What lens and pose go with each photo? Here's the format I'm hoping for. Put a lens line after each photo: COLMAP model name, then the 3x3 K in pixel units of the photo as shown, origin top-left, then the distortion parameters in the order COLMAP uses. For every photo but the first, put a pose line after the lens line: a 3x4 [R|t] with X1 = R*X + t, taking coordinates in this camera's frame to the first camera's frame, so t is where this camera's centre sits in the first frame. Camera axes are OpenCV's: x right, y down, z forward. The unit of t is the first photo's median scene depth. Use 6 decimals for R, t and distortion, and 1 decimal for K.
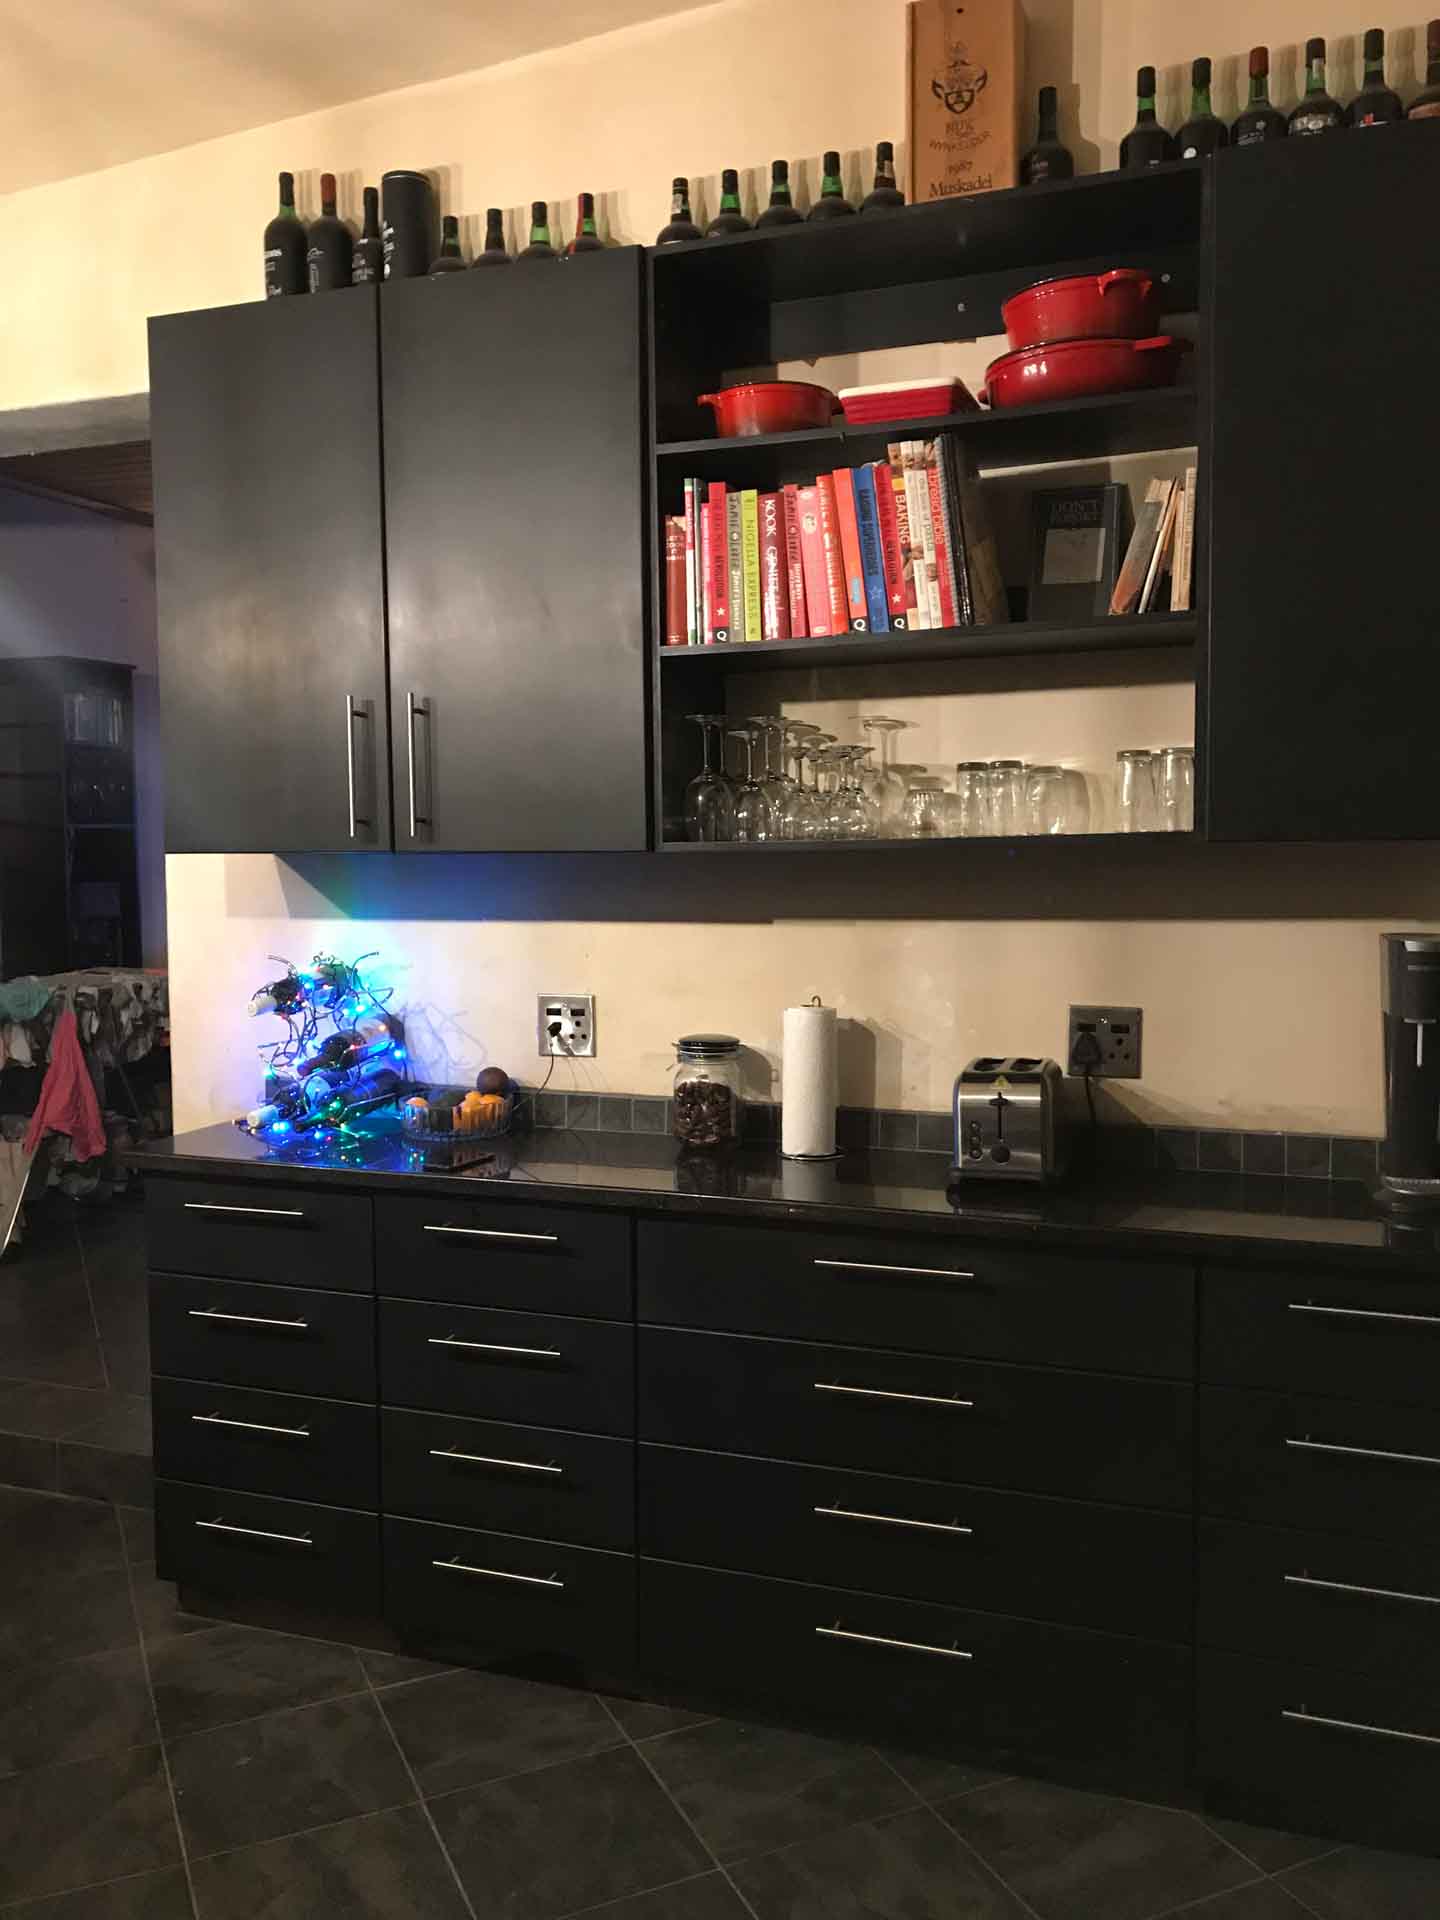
lens RADIAL K [[1582.8, 0, 720.0], [0, 1582.8, 960.0], [0, 0, 1]] dist [0.054163, -0.064539]
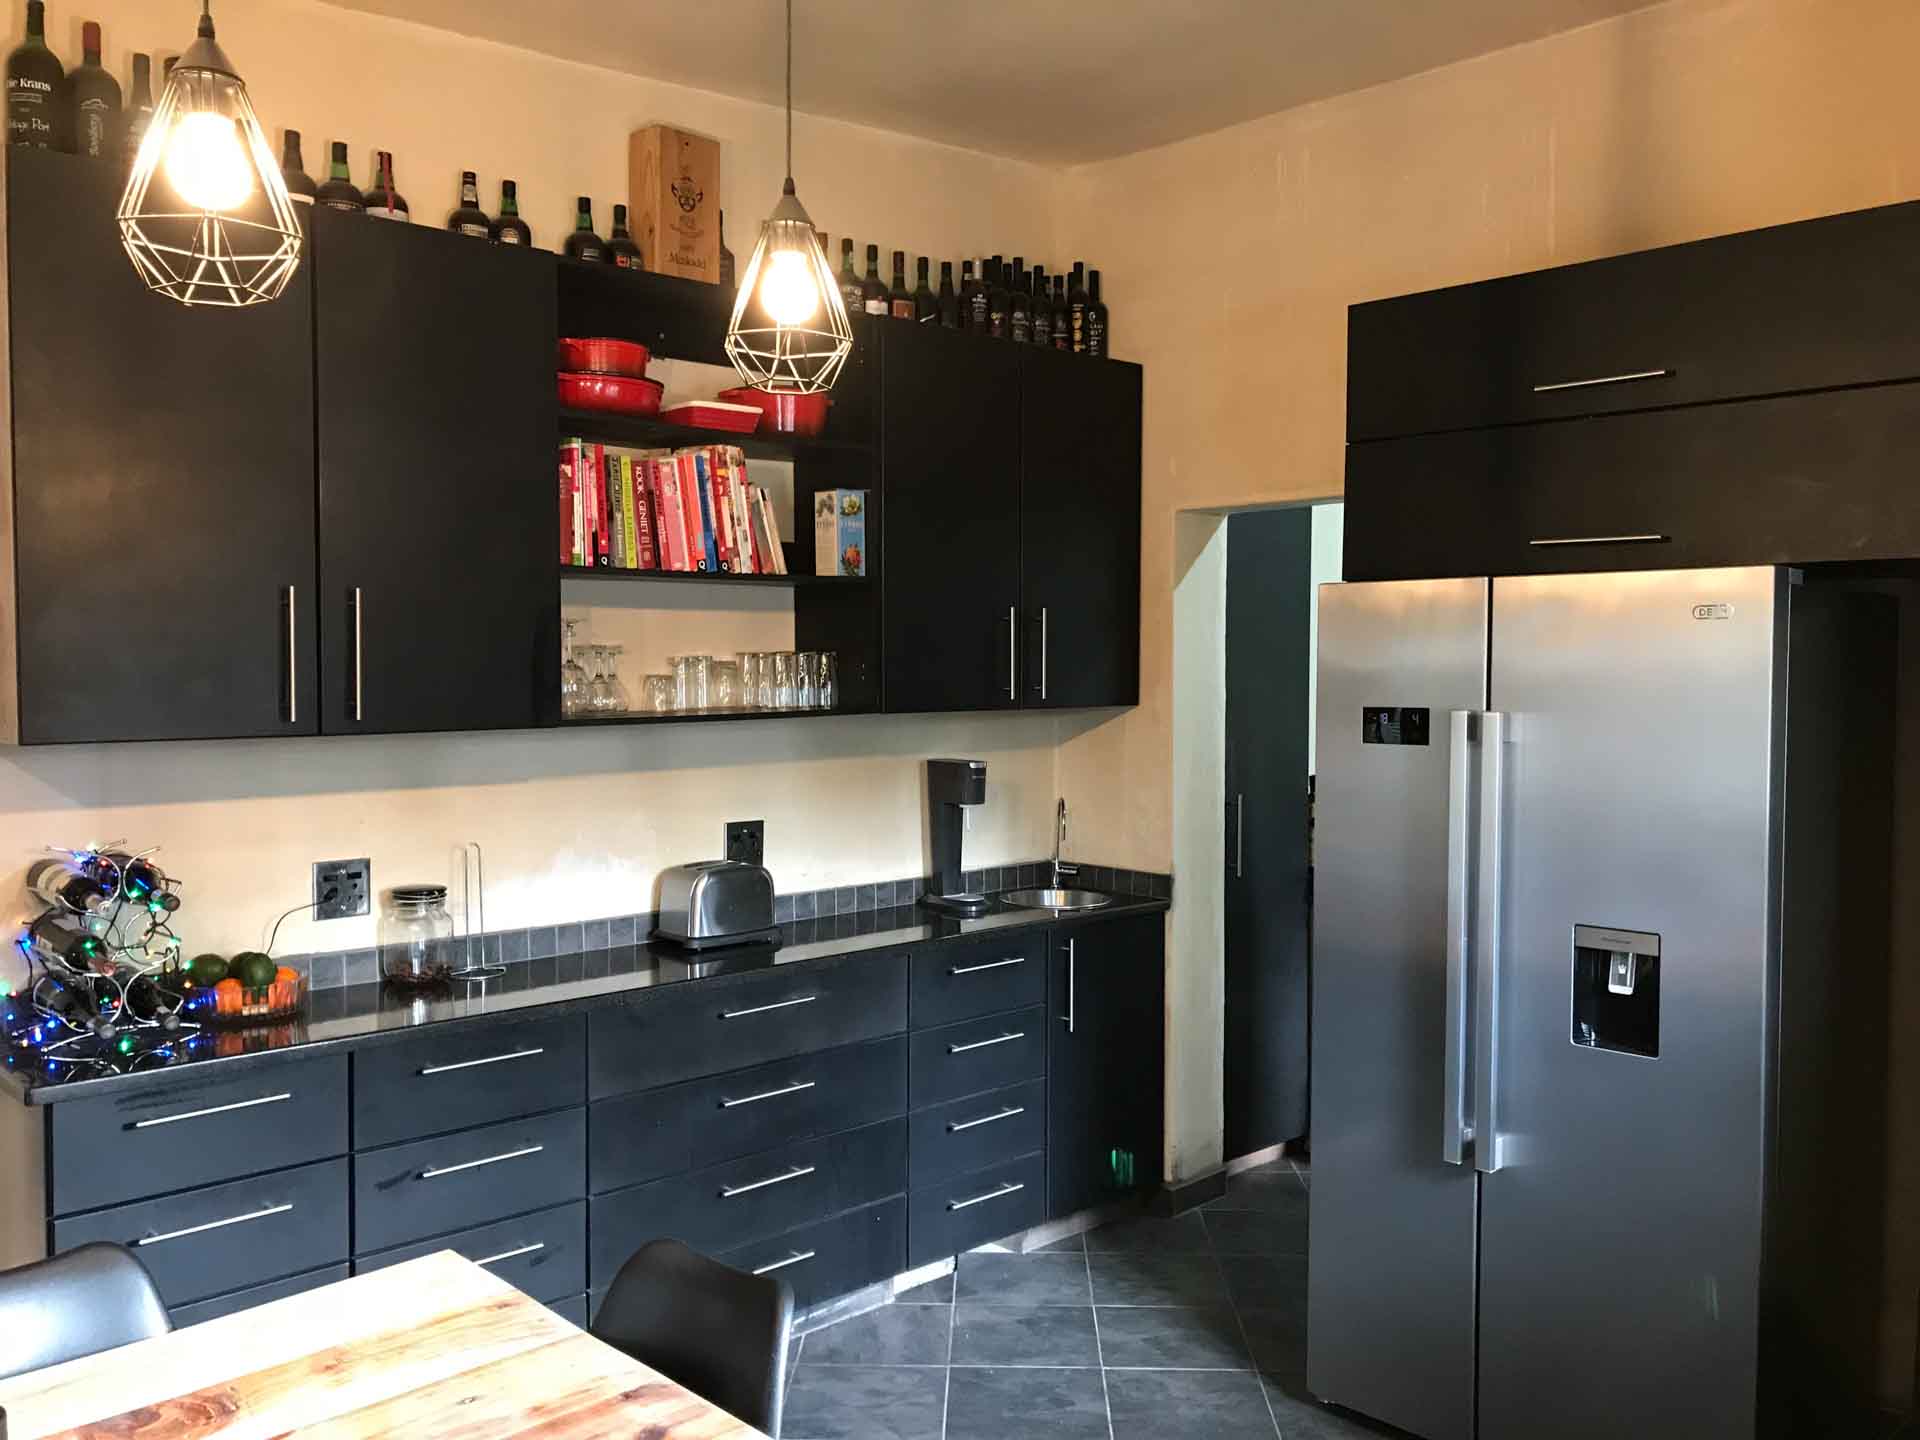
lens RADIAL K [[1582.8, 0, 960.3], [0, 1582.8, 722.9], [0, 0, 1]] dist [0.054163, -0.064539]
pose [[0.436945, -0.029319, 0.899010, -1.043824], [0.060653, 0.998154, 0.003073, -0.057701], [-0.897441, 0.053185, 0.437917, 0.171528]]
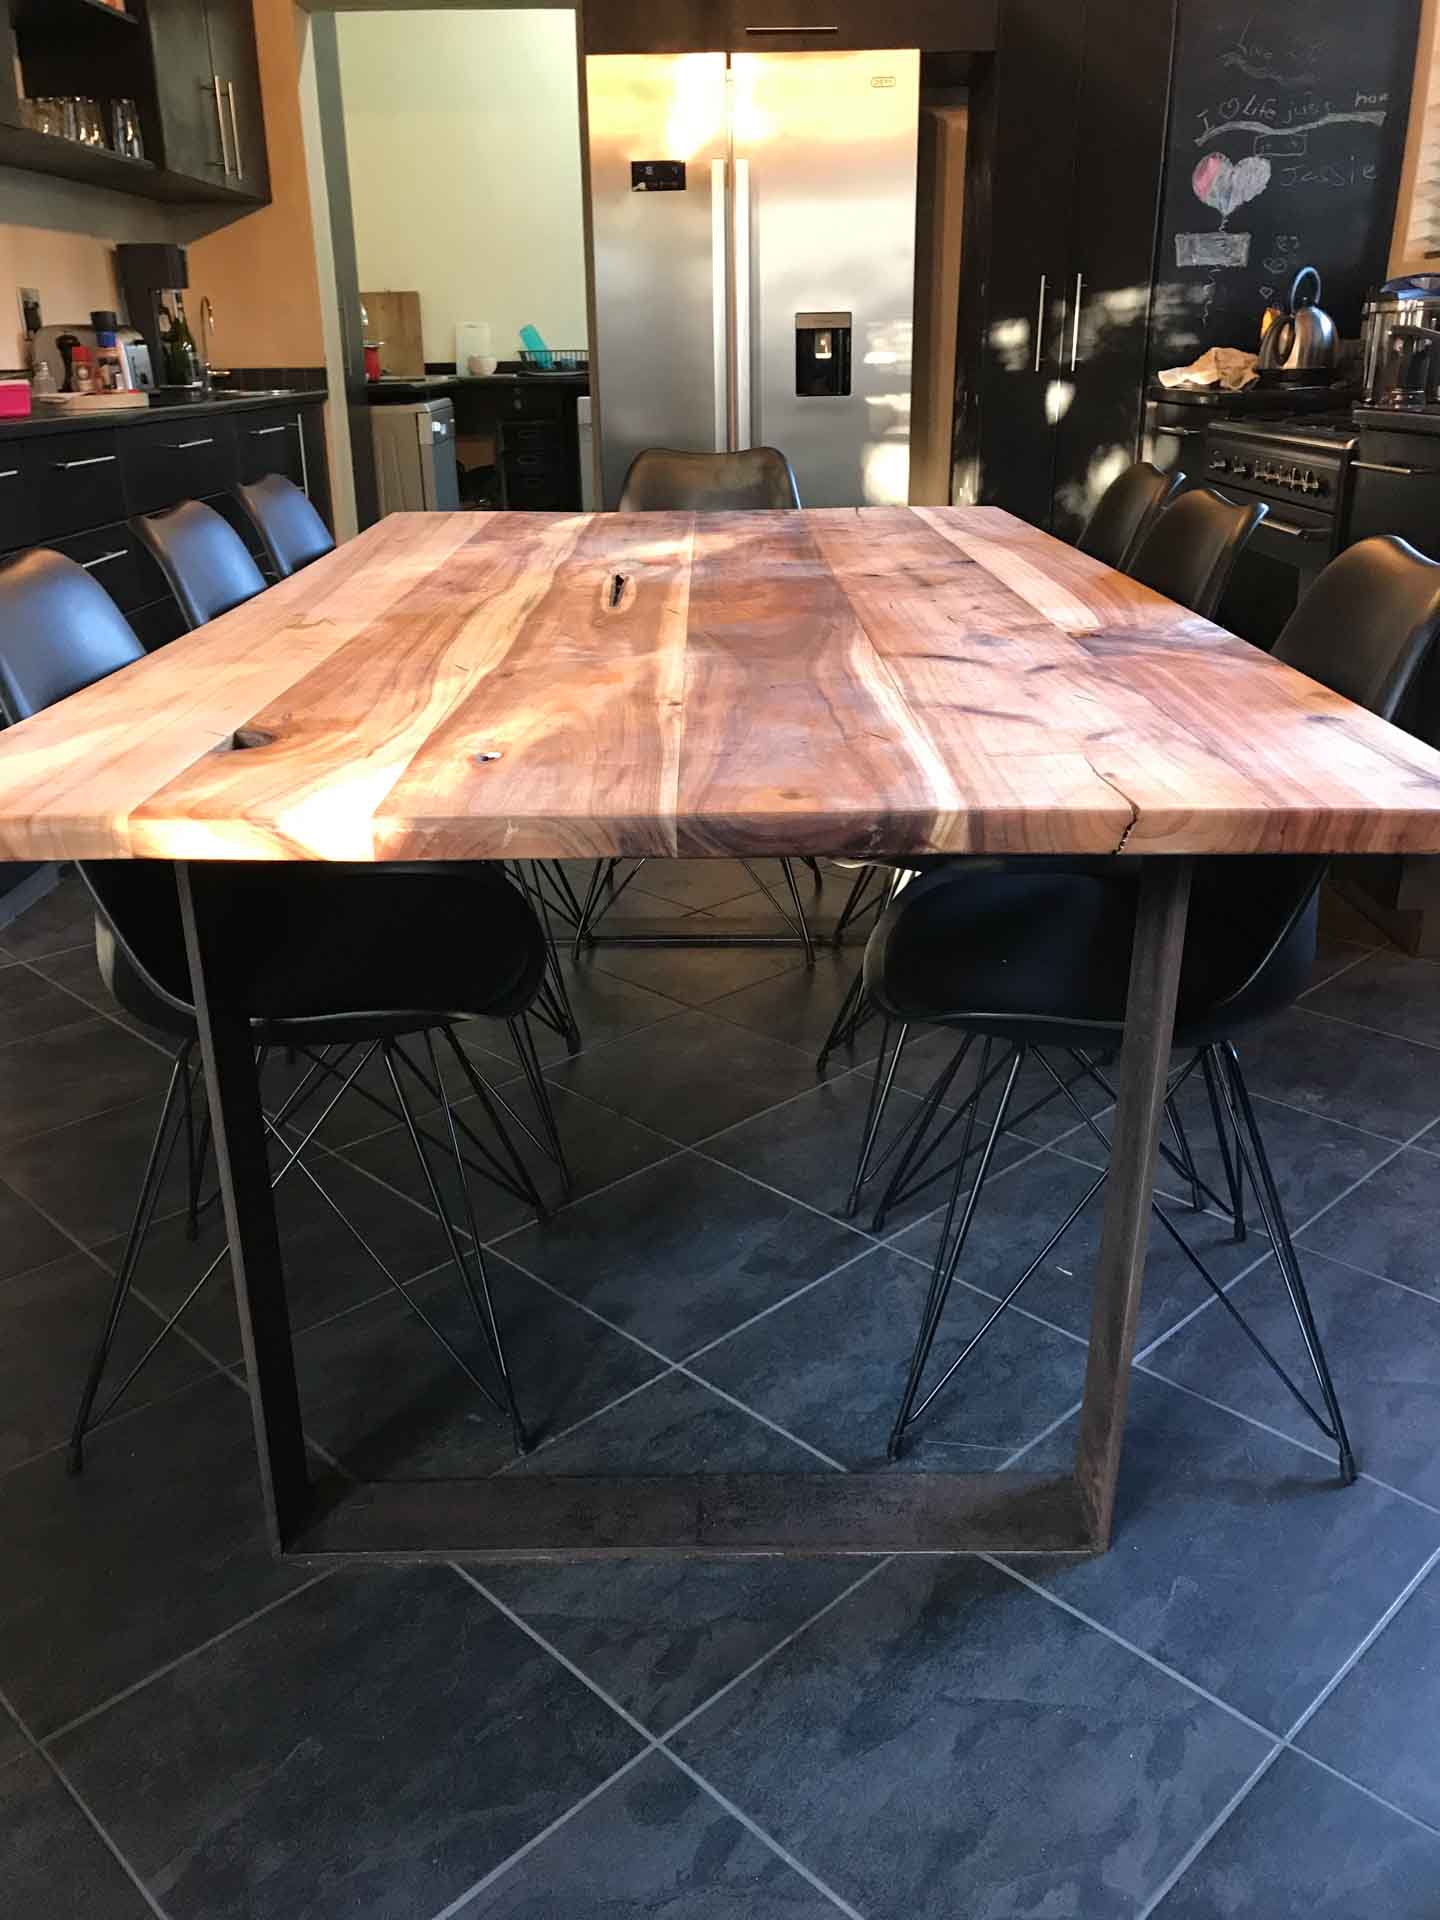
lens RADIAL K [[1582.8, 0, 720.0], [0, 1582.8, 960.0], [0, 0, 1]] dist [0.054163, -0.064539]
pose [[-0.341918, -0.326644, 0.881134, -1.563223], [0.081161, 0.923878, 0.373983, 0.107785], [-0.936219, 0.199385, -0.289379, 0.996264]]
